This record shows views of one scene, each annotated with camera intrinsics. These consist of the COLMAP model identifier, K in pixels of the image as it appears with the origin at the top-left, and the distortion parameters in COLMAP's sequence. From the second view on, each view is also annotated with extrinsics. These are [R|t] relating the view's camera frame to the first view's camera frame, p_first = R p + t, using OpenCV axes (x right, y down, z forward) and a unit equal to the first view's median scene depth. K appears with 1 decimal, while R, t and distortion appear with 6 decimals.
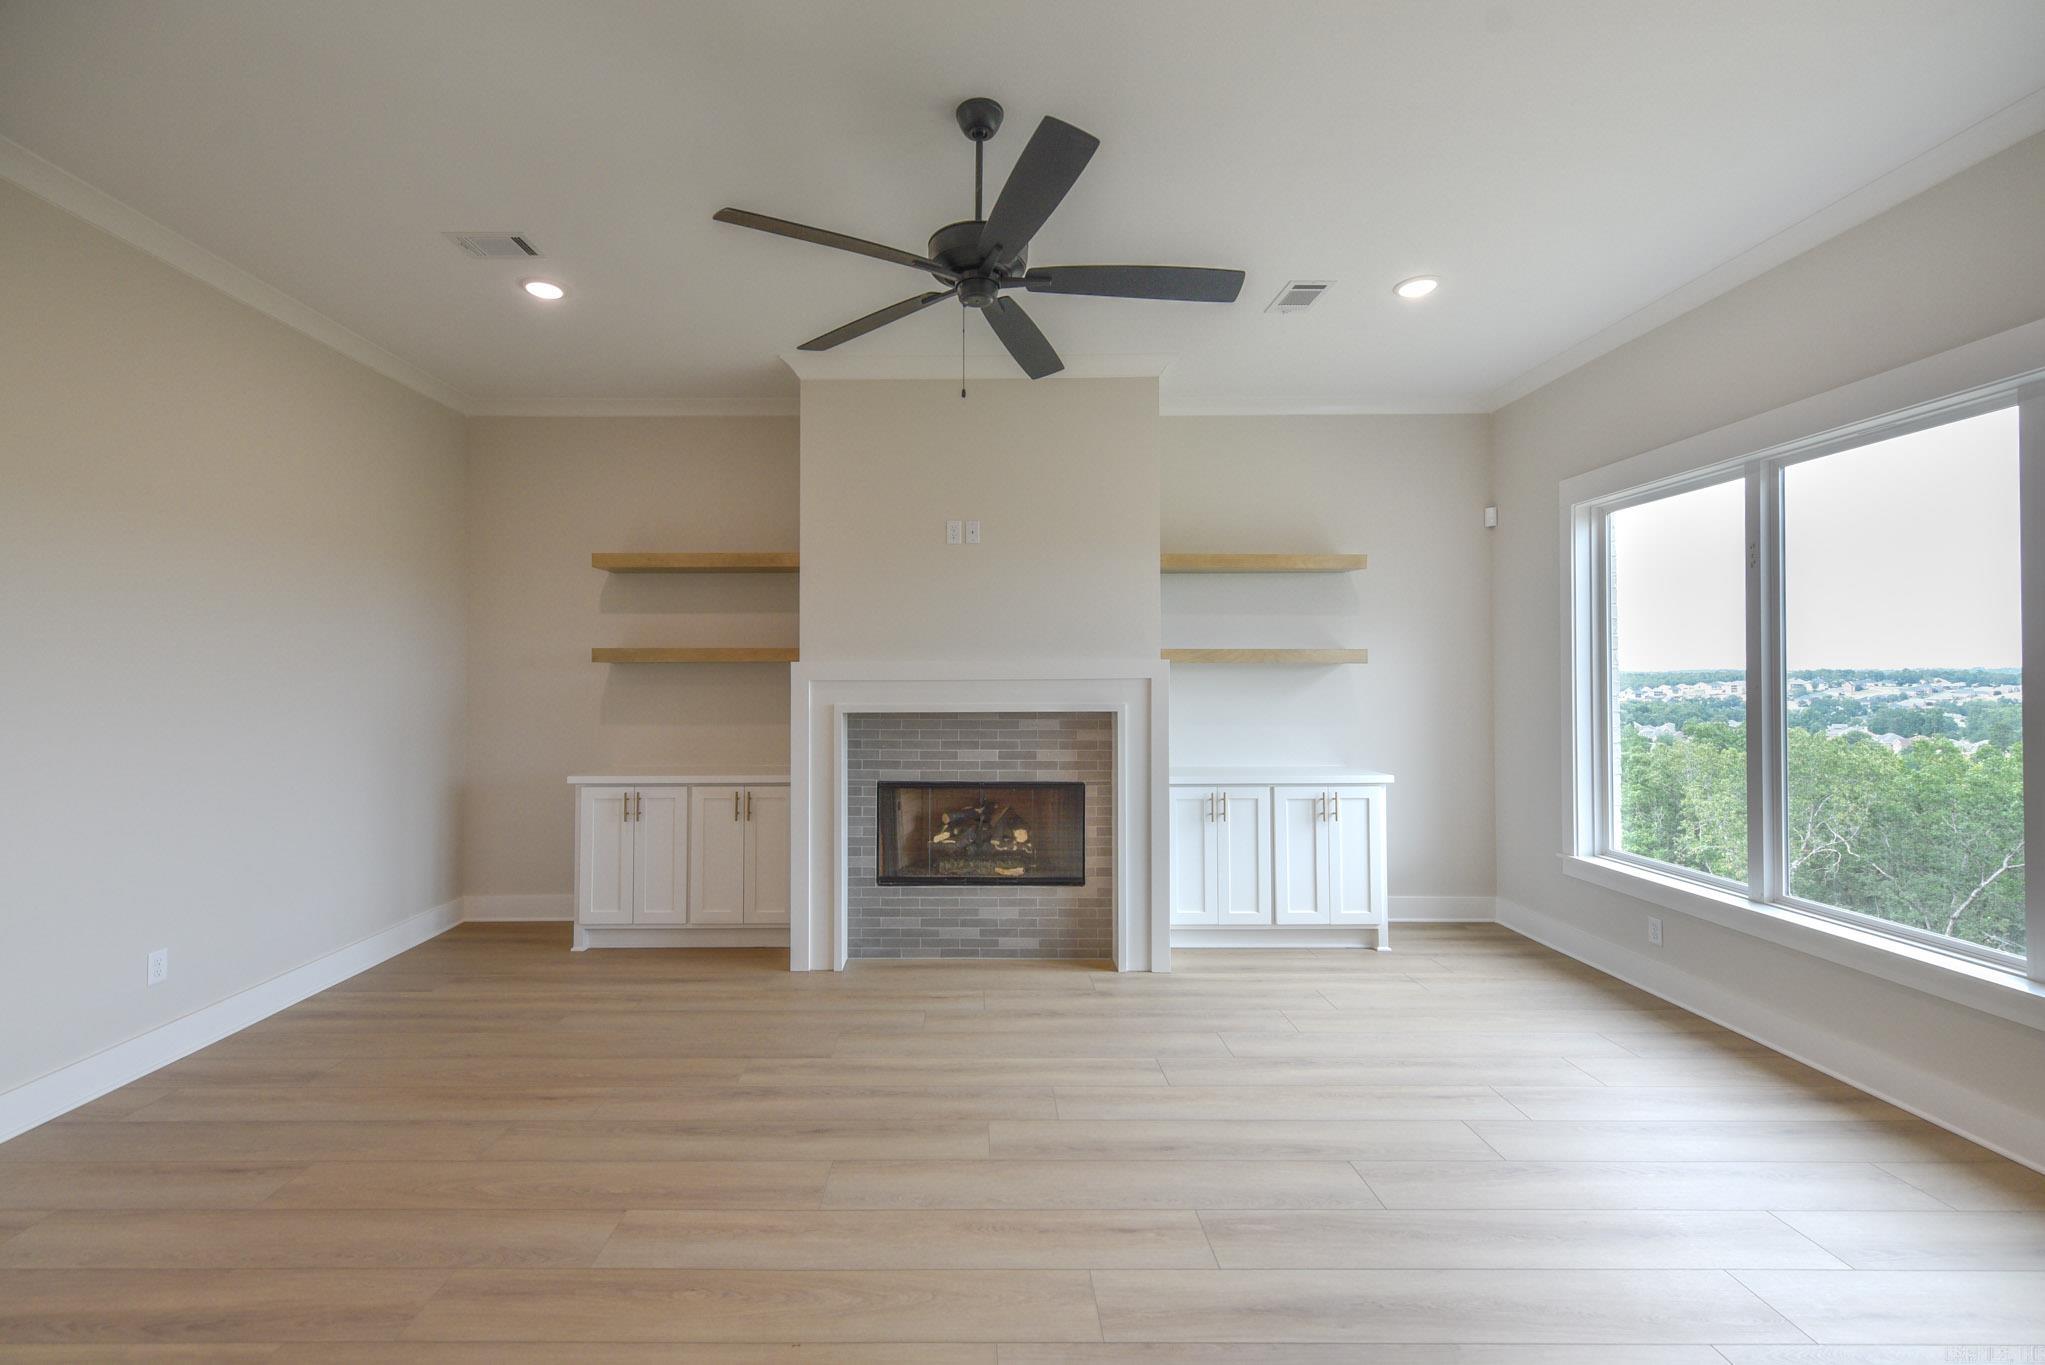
lens RADIAL K [[840.2, 0, 967.8], [0, 840.2, 674.8], [0, 0, 1]] dist [0.007168, -0.002261]
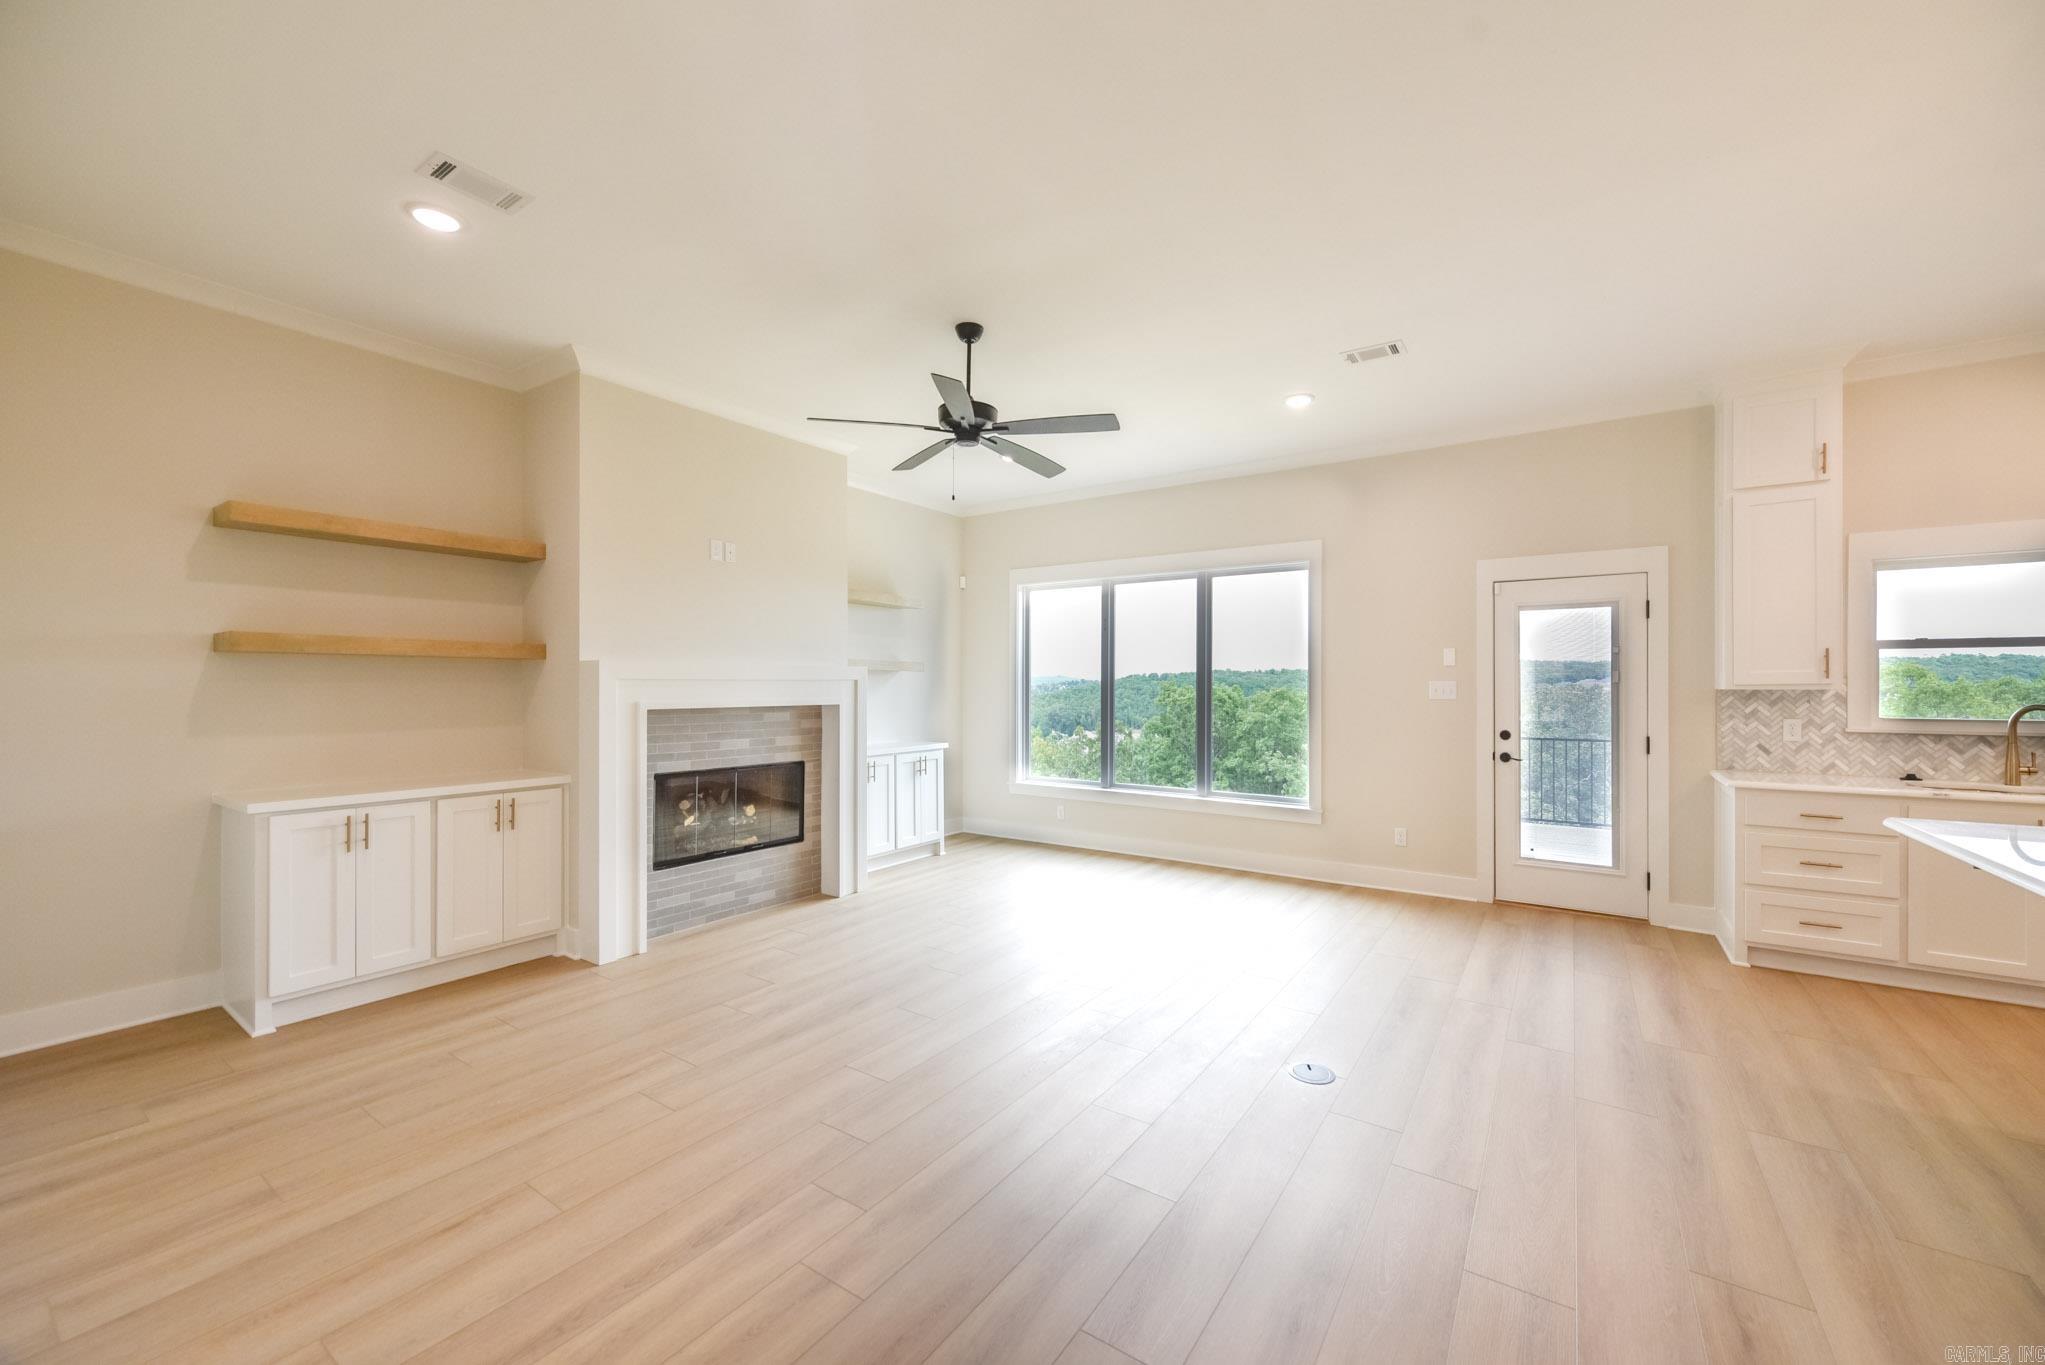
lens RADIAL K [[840.2, 0, 1058.1], [0, 840.2, 687.7], [0, 0, 1]] dist [0.007168, -0.002261]
pose [[0.522808, 0.001178, 0.852450, -0.749503], [-0.008333, 0.999958, 0.003729, 0.008974], [-0.852410, -0.009053, 0.522796, 0.001487]]
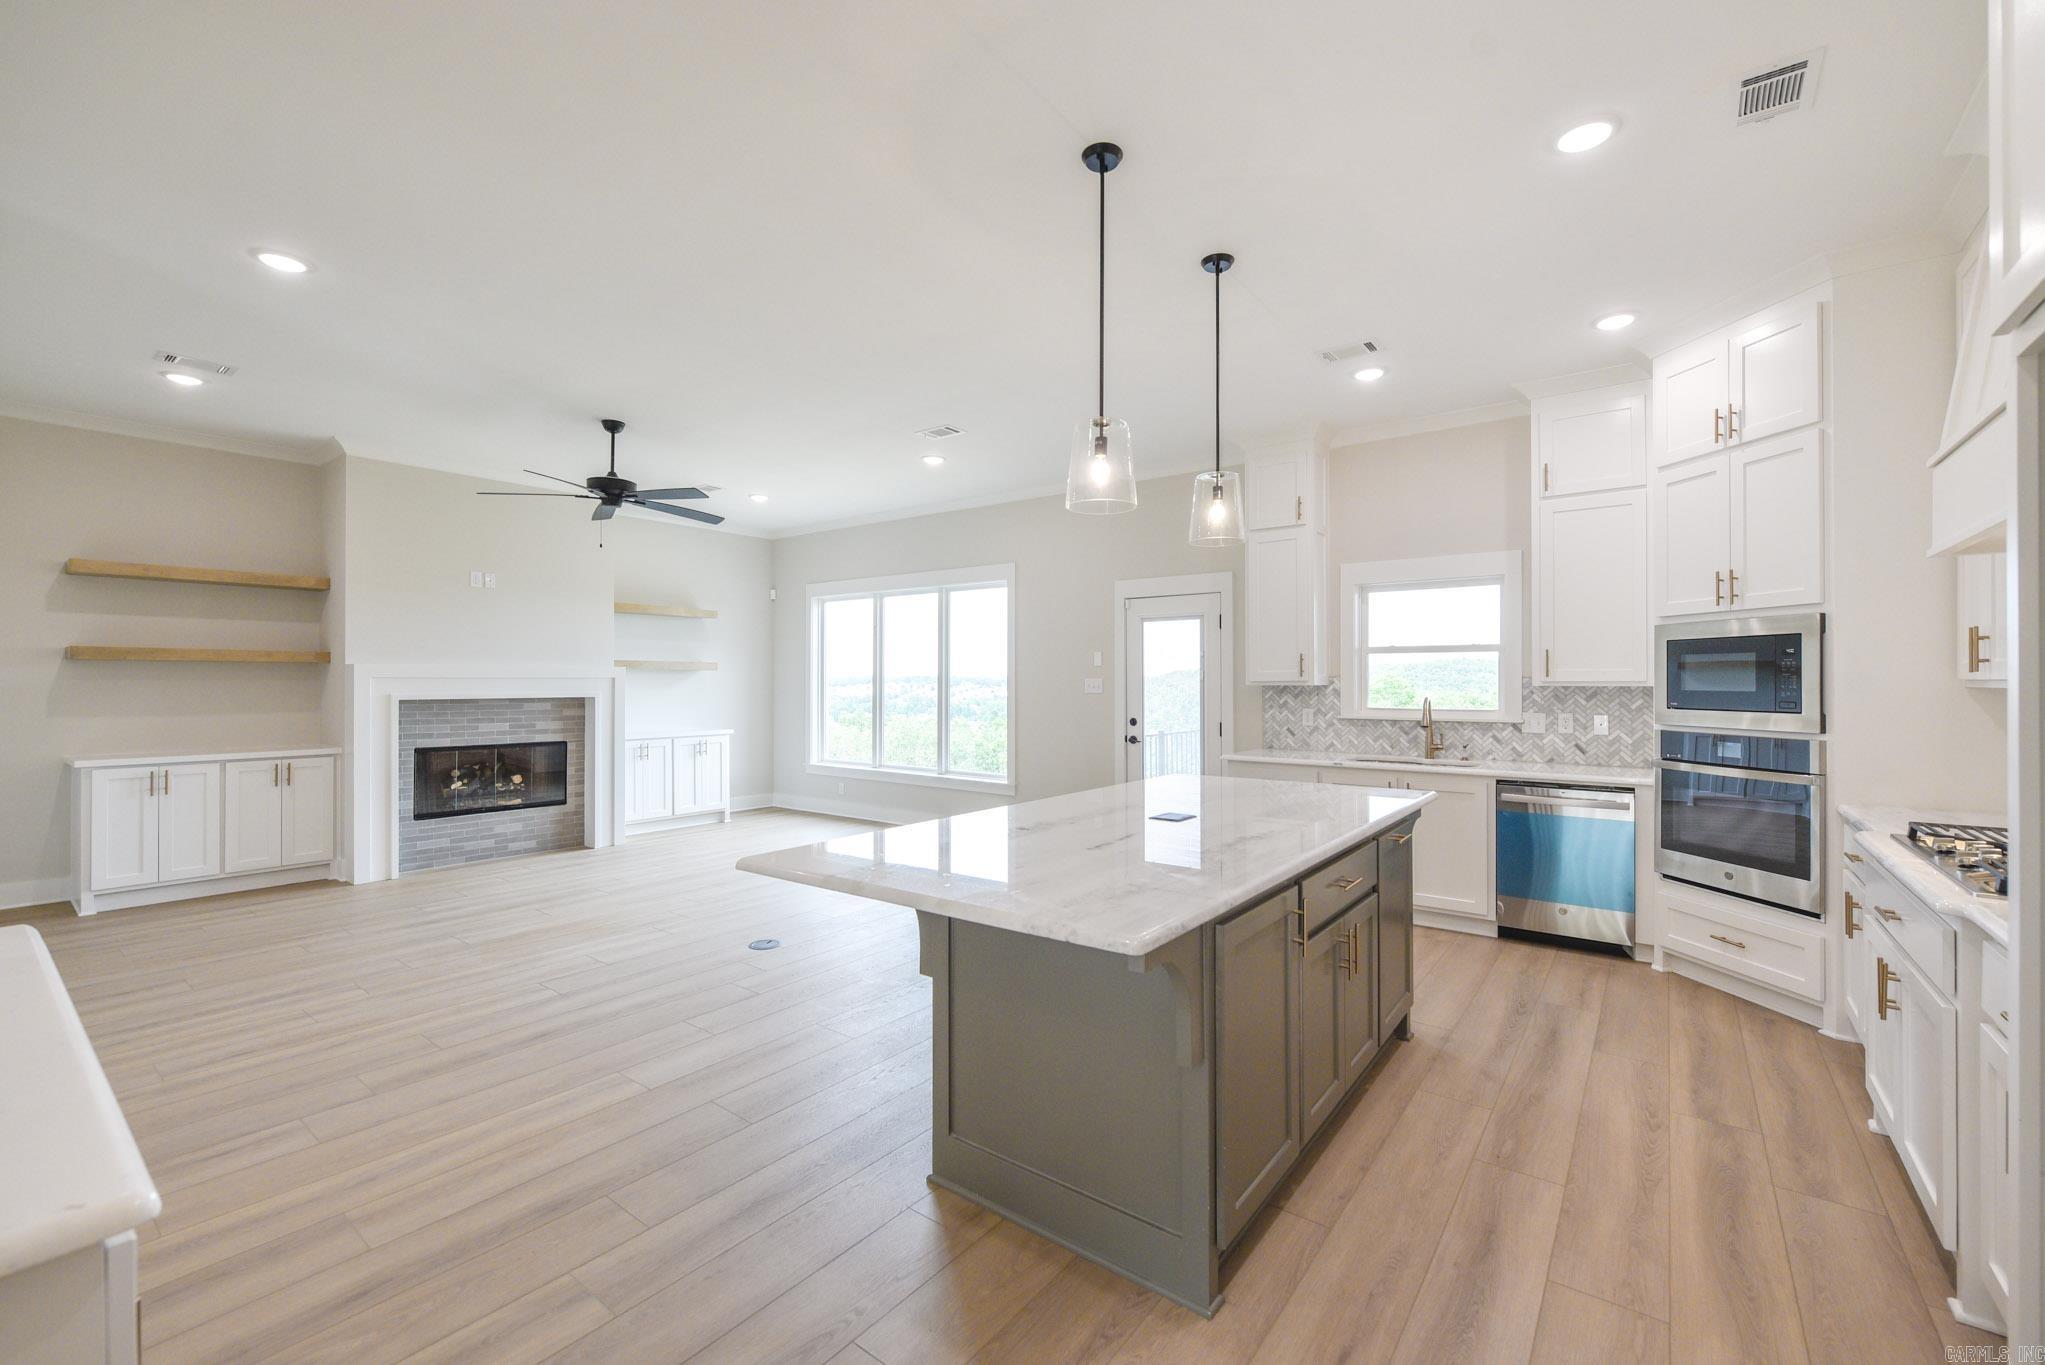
lens RADIAL K [[860.5, 0, 1091.0], [0, 860.5, 681.6], [0, 0, 1]] dist [0.001634, -0.002190]
pose [[0.547926, 0.003719, 0.836519, -0.702528], [-0.007986, 0.999968, 0.000785, 0.002996], [-0.836489, -0.007110, 0.547938, -0.768978]]
